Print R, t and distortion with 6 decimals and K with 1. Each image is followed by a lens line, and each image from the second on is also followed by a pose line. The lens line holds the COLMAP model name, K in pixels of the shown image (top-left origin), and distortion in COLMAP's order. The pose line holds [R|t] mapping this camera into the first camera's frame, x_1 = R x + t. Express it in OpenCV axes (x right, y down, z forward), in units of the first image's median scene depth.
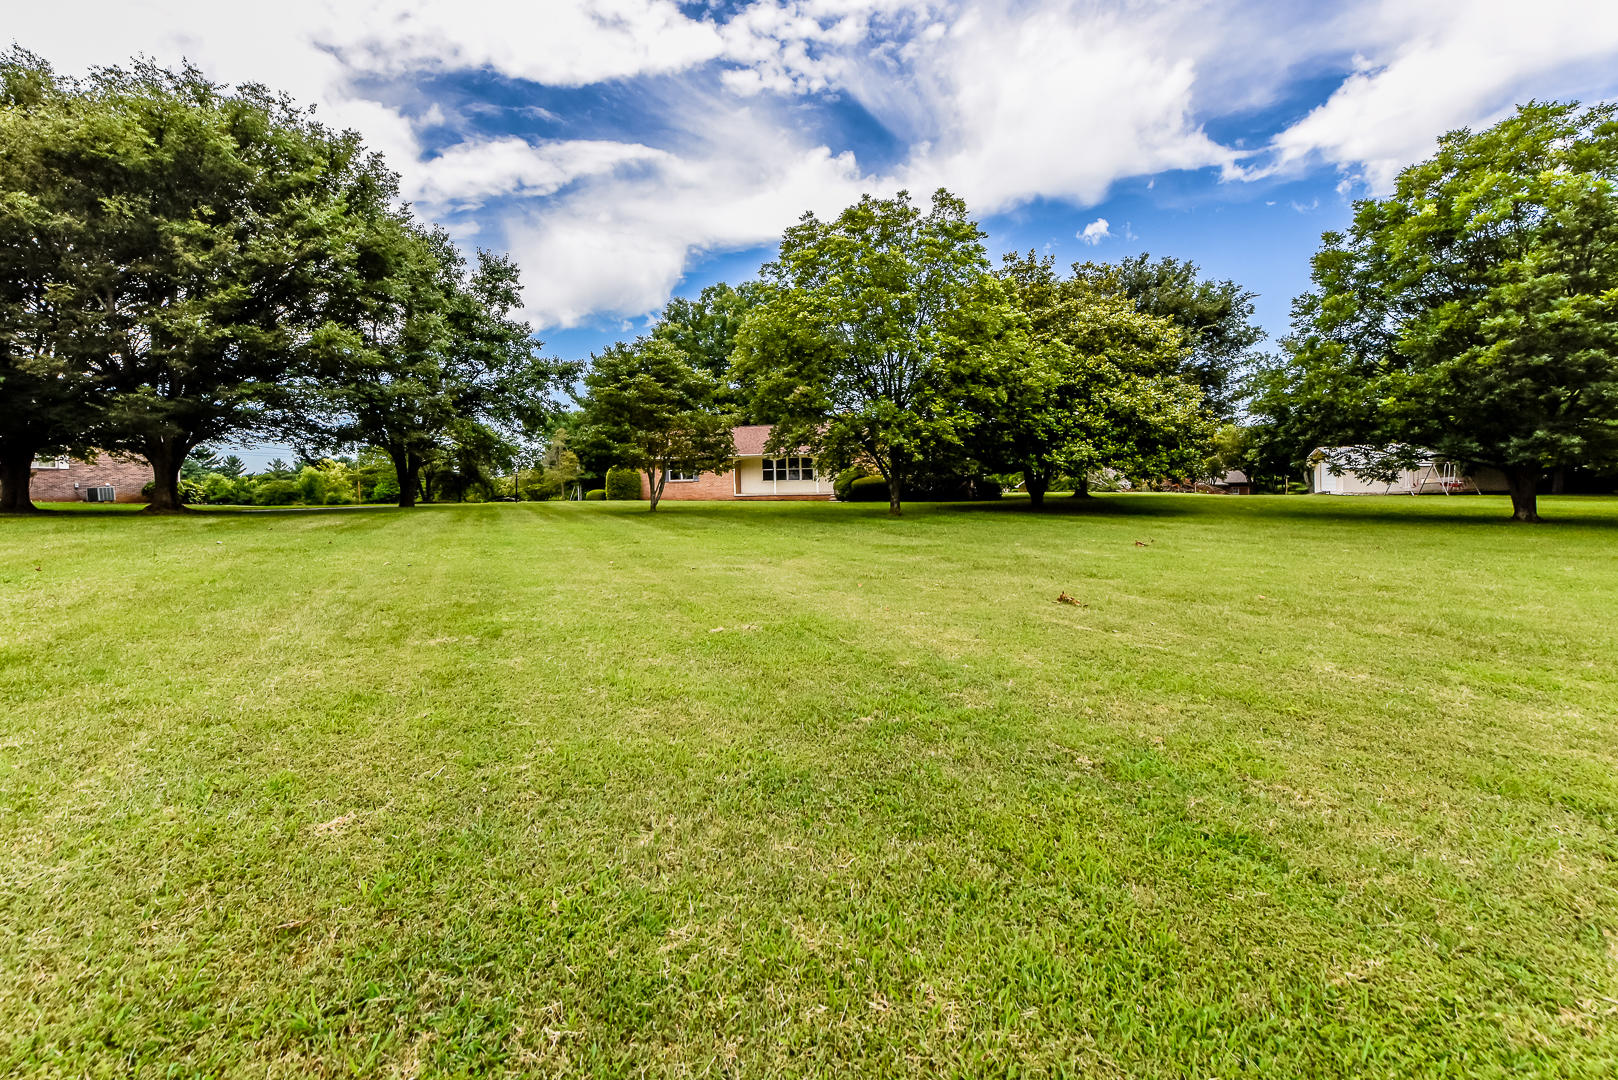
lens RADIAL K [[708.6, 0, 810.8], [0, 708.6, 538.2], [0, 0, 1]] dist [0.003518, 0.000155]
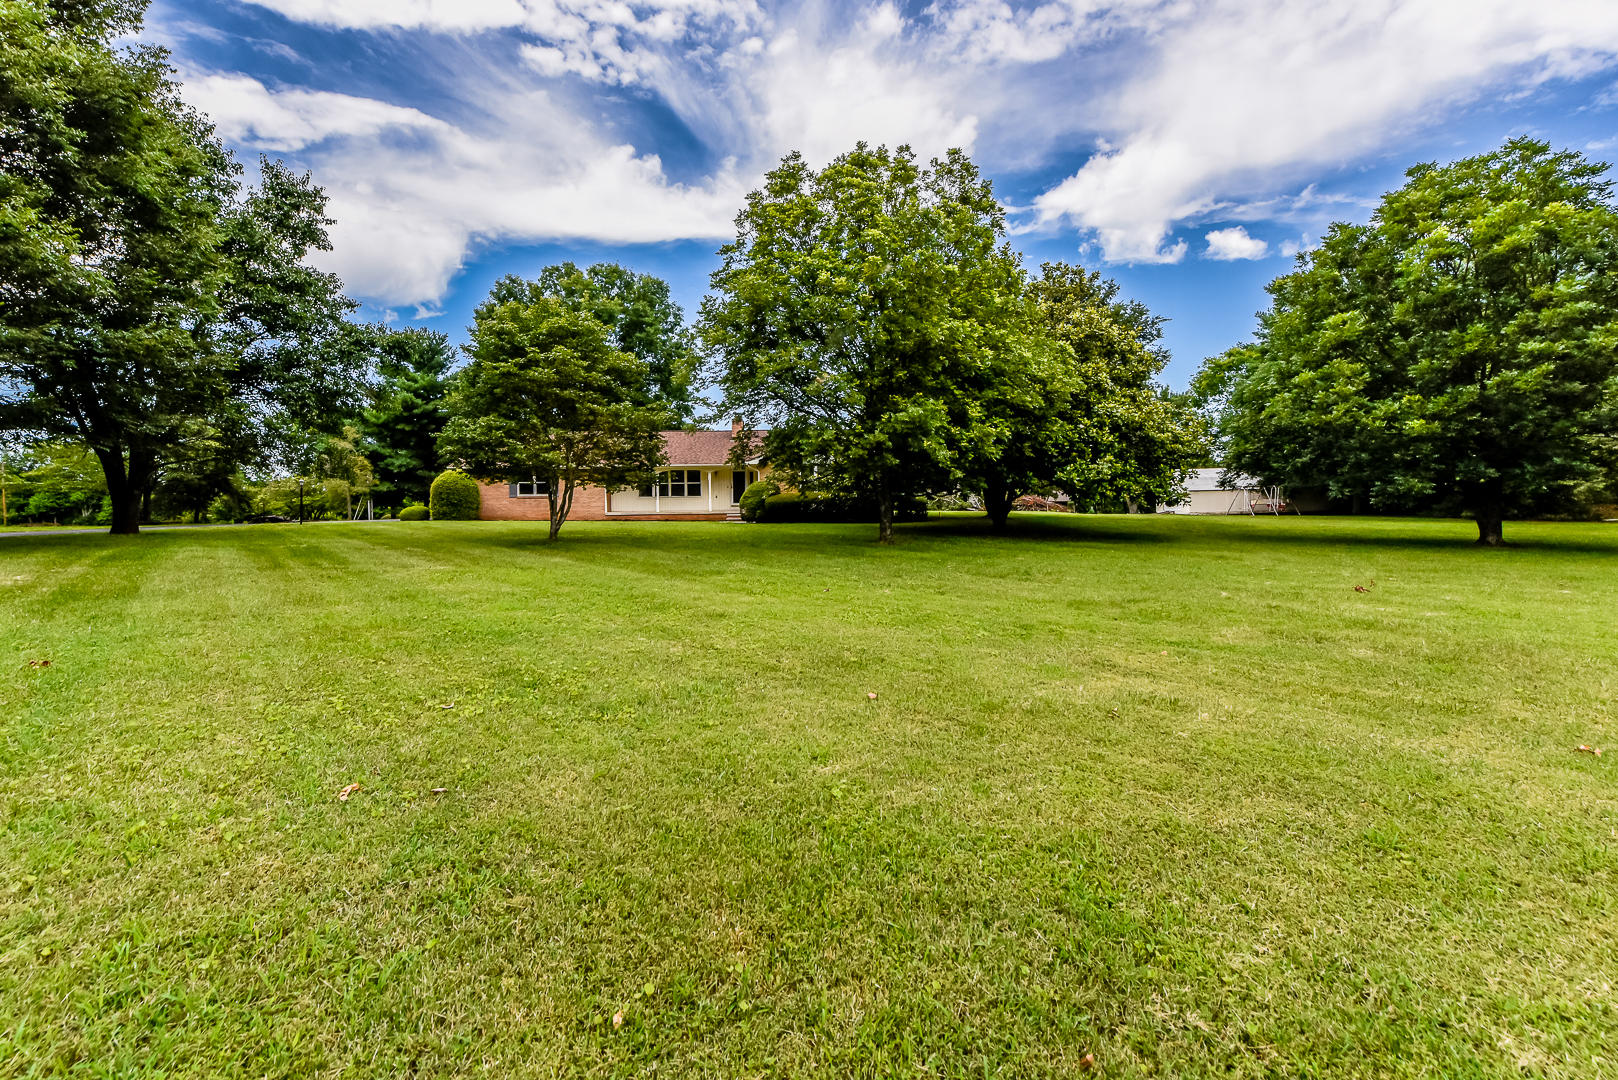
lens RADIAL K [[708.6, 0, 812.1], [0, 708.6, 534.8], [0, 0, 1]] dist [0.003518, 0.000155]
pose [[0.957654, -0.005781, 0.287862, -0.036498], [0.013227, 0.999626, -0.023925, -0.004251], [-0.287616, 0.026720, 0.957373, 0.045628]]
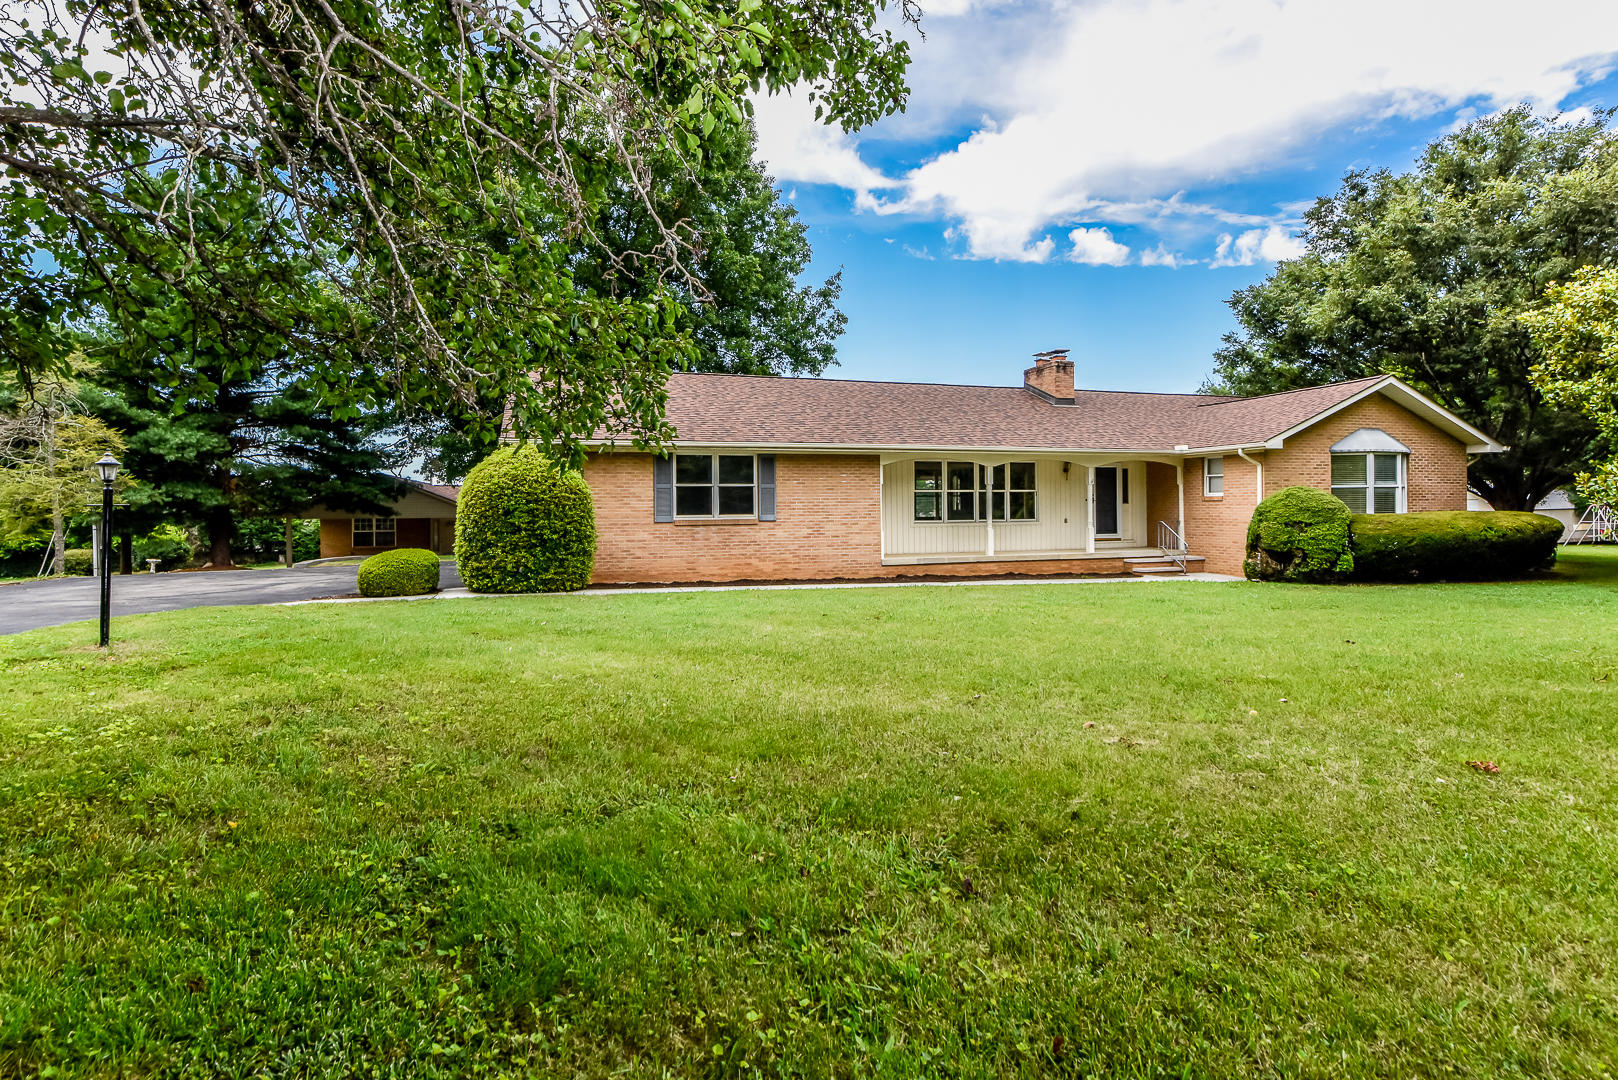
lens RADIAL K [[816.3, 0, 809.9], [0, 816.3, 532.2], [0, 0, 1]] dist [-0.026097, -0.000758]
pose [[0.849811, 0.001571, 0.527085, -0.107366], [0.027372, 0.998515, -0.047108, -0.018583], [-0.526376, 0.054460, 0.848506, 0.220312]]
